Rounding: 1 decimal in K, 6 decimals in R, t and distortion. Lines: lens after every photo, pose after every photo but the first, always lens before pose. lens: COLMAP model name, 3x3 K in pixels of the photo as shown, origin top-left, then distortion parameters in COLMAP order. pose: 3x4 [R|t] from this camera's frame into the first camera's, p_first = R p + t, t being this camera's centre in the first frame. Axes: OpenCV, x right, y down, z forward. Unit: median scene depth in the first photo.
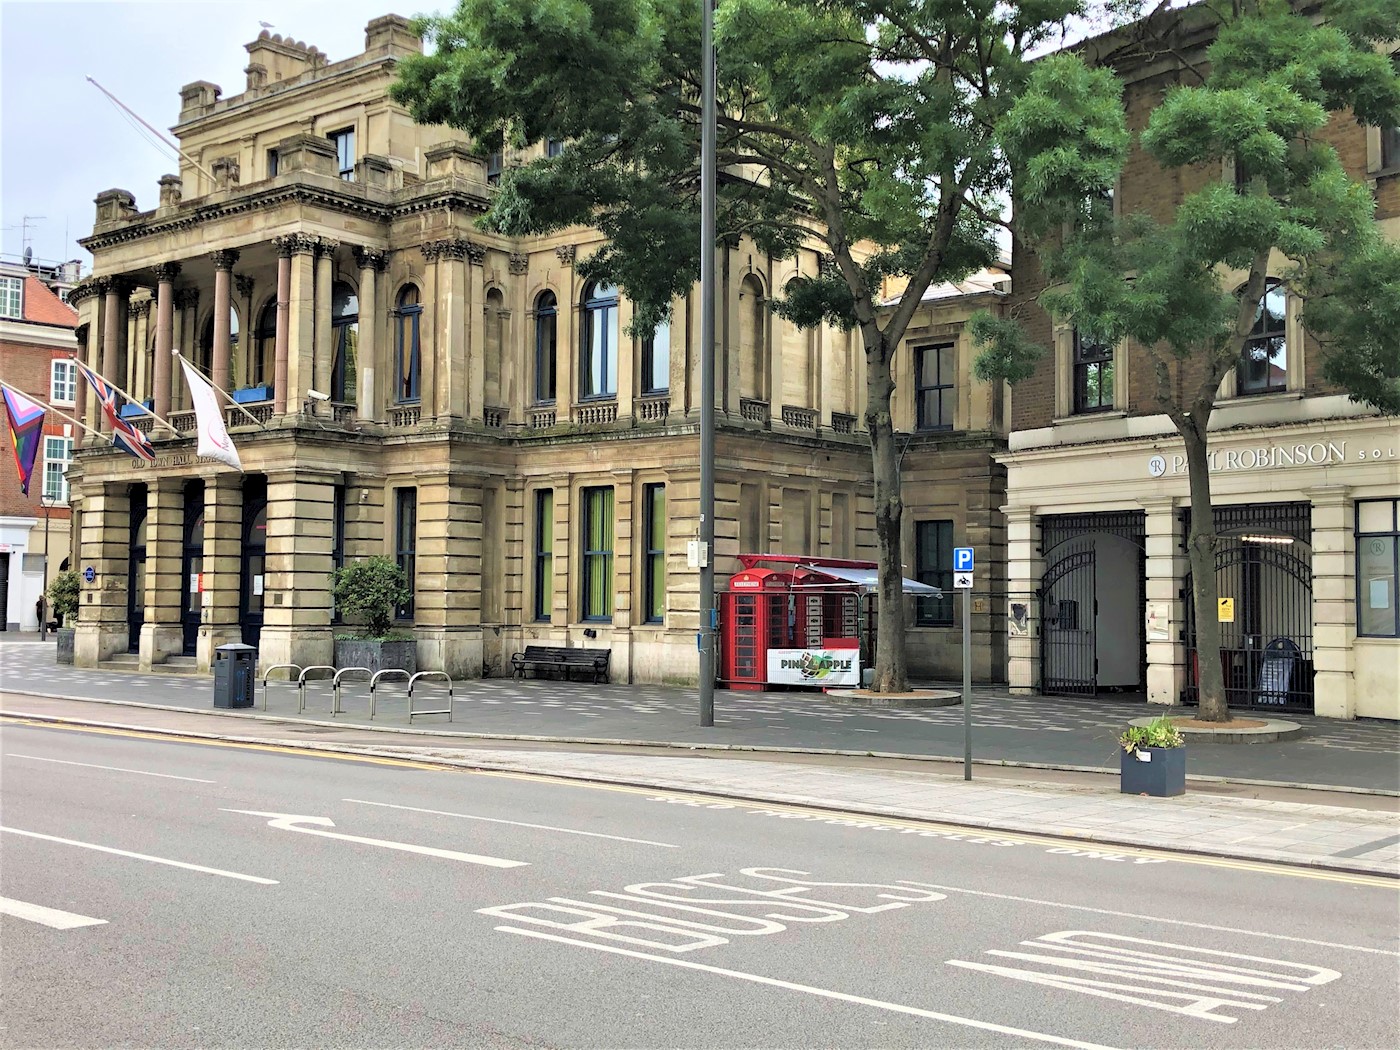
lens RADIAL K [[1602.2, 0, 691.8], [0, 1602.2, 488.9], [0, 0, 1]] dist [0.136194, -0.013188]
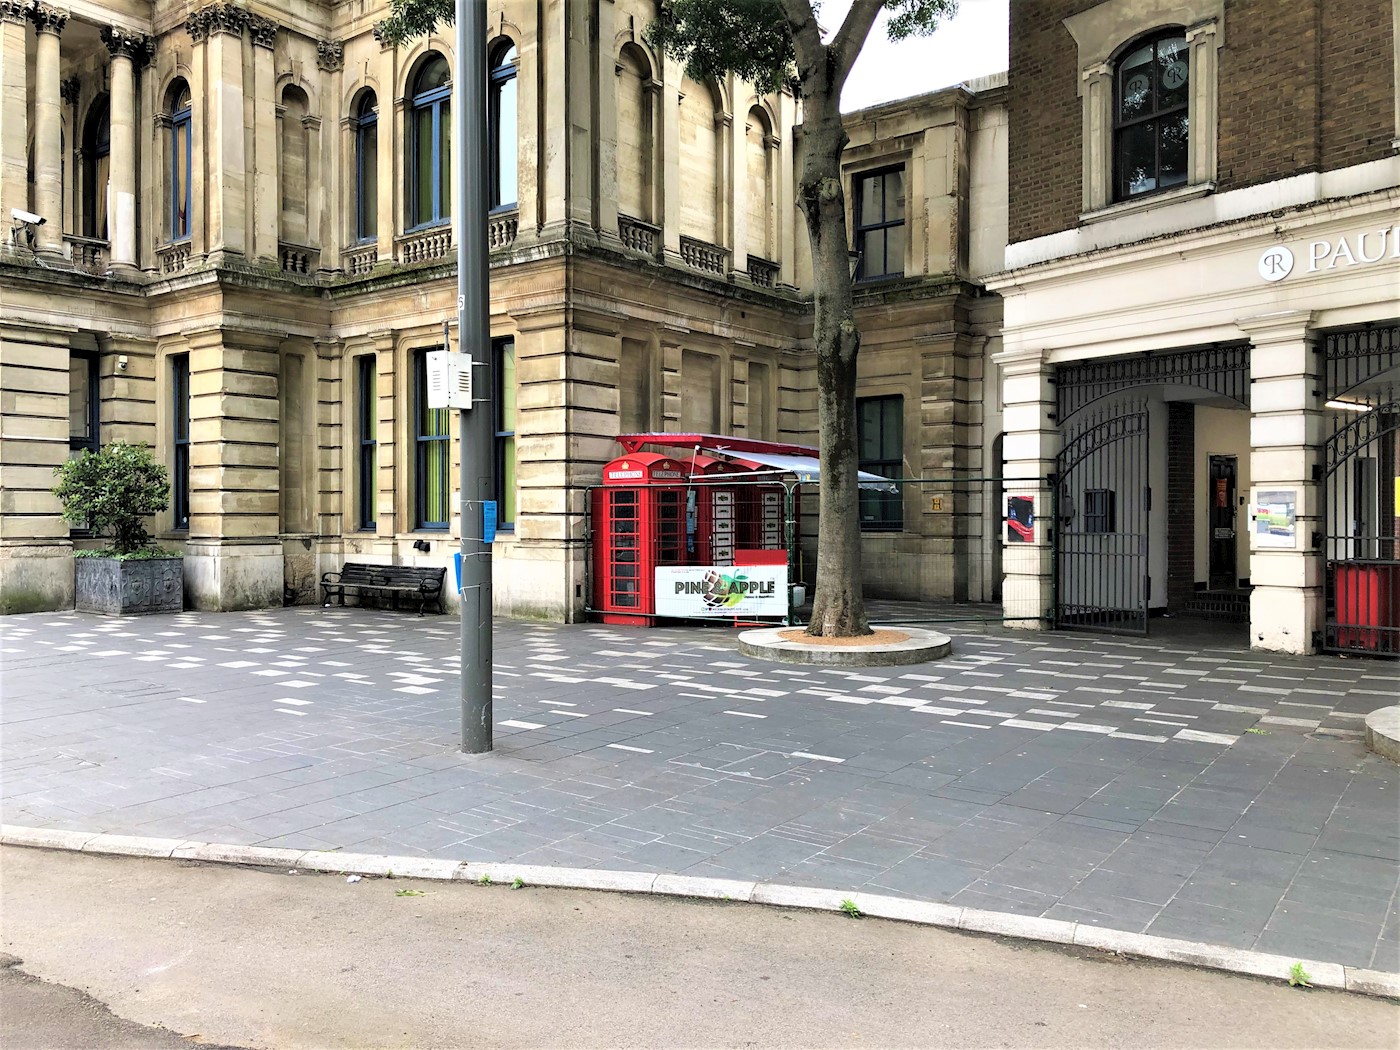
lens RADIAL K [[1120.9, 0, 700.0], [0, 1120.9, 525.0], [0, 0, 1]] dist [-0.001797, -0.002400]
pose [[0.999126, -0.010615, 0.040428, 0.043502], [0.007381, 0.996820, 0.079340, 0.040085], [-0.041141, -0.078972, 0.996028, 0.478100]]
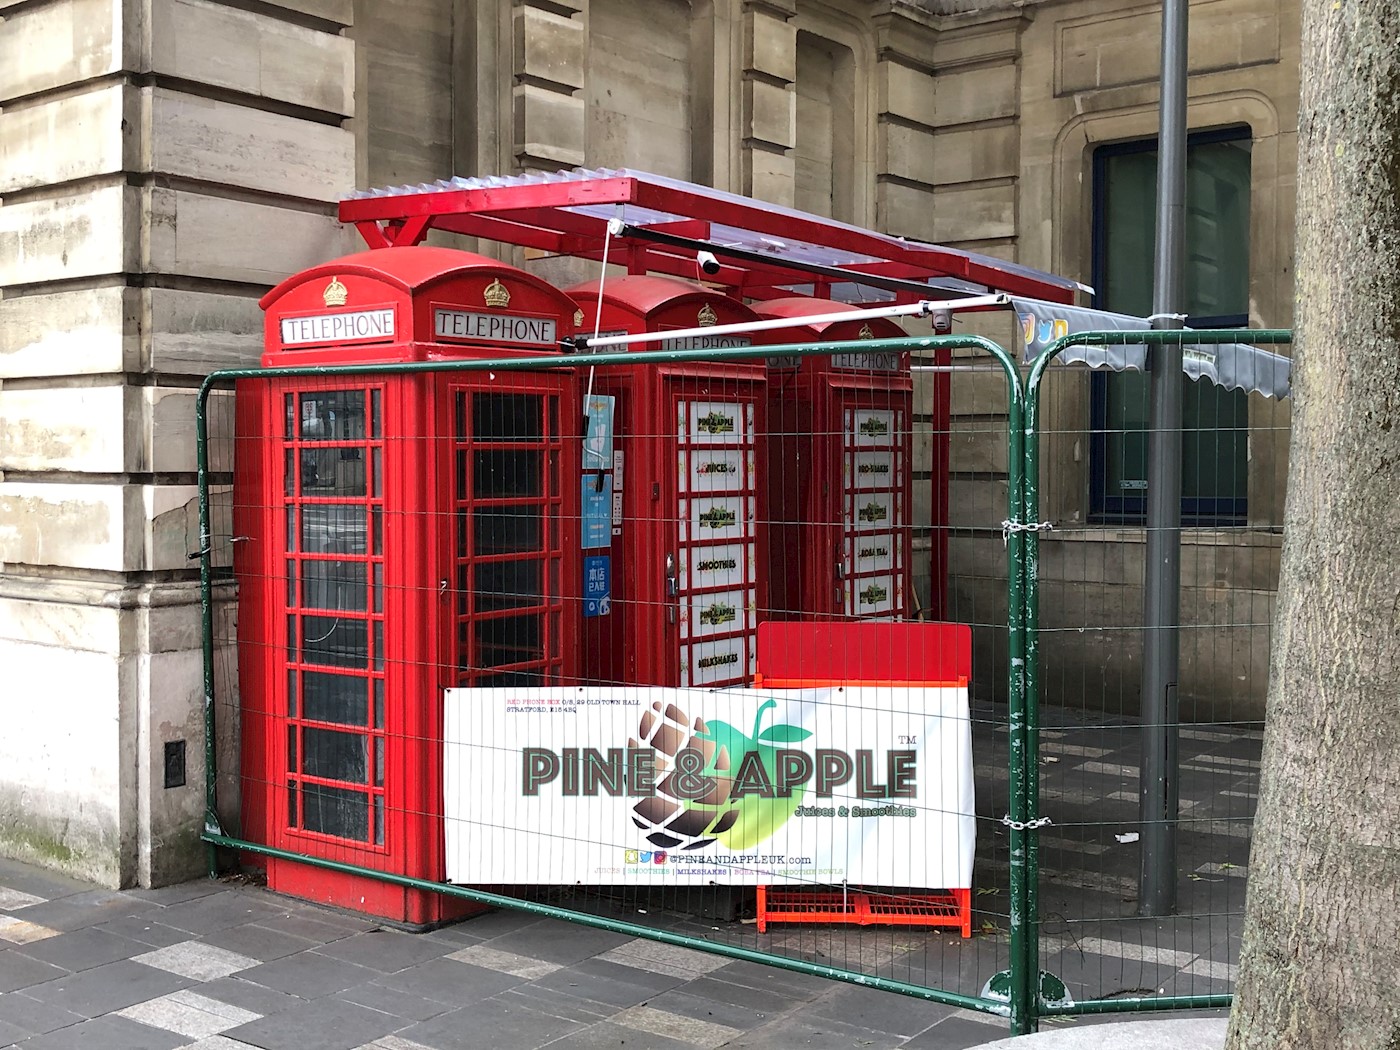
lens RADIAL K [[1602.2, 0, 691.8], [0, 1602.2, 488.9], [0, 0, 1]] dist [0.136194, -0.013188]
pose [[0.999342, -0.008300, 0.035314, 0.063216], [0.005227, 0.996262, 0.086227, 0.058148], [-0.035898, -0.085986, 0.995649, 0.764238]]
